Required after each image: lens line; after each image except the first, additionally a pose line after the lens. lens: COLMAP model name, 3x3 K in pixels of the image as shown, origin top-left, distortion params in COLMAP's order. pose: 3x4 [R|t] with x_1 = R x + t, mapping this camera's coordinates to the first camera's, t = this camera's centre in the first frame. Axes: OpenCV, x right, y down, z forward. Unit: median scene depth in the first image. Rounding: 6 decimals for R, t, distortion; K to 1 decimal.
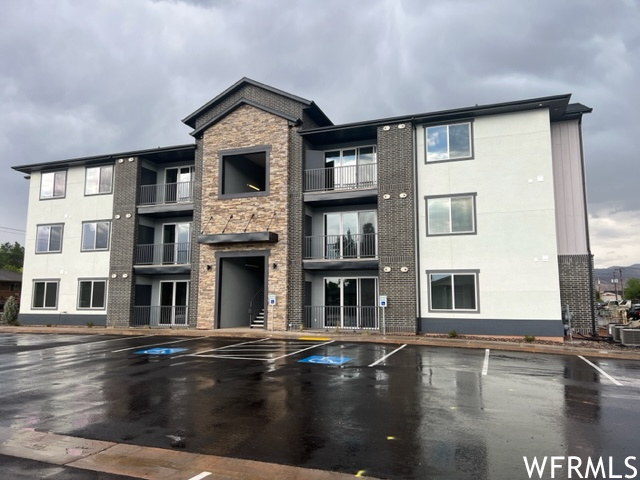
lens RADIAL K [[479.6, 0, 320.0], [0, 479.6, 240.0], [0, 0, 1]] dist [0.087100, -0.123163]
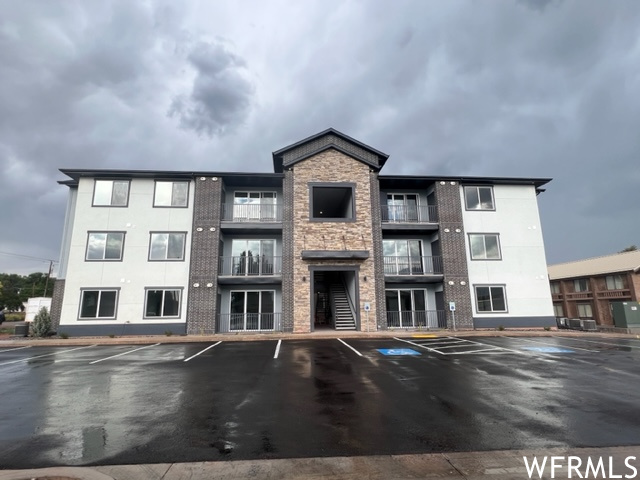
lens RADIAL K [[336.2, 0, 319.4], [0, 336.2, 241.1], [0, 0, 1]] dist [0.002239, -0.000842]
pose [[0.905898, 0.071519, 0.417414, -0.545097], [-0.038295, 0.995433, -0.087447, 0.035888], [-0.421762, 0.063233, 0.904499, 0.247677]]
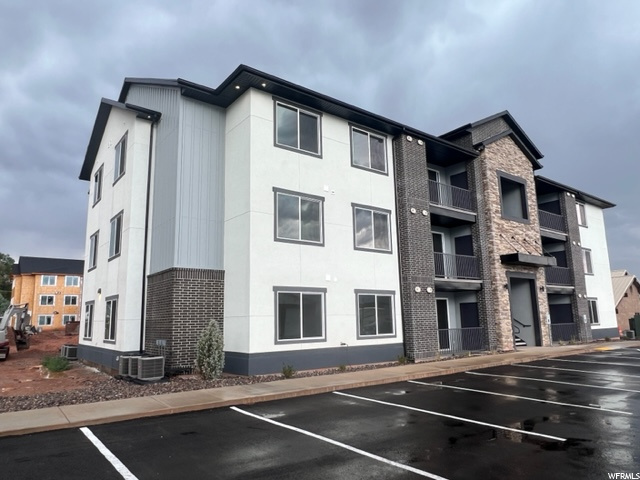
lens RADIAL K [[432.6, 0, 318.9], [0, 432.6, 242.4], [0, 0, 1]] dist [0.004304, -0.004422]
pose [[0.536389, 0.135412, 0.833037, -1.176303], [-0.089044, 0.990616, -0.103691, 0.093779], [-0.839261, -0.018558, 0.543413, 0.849668]]
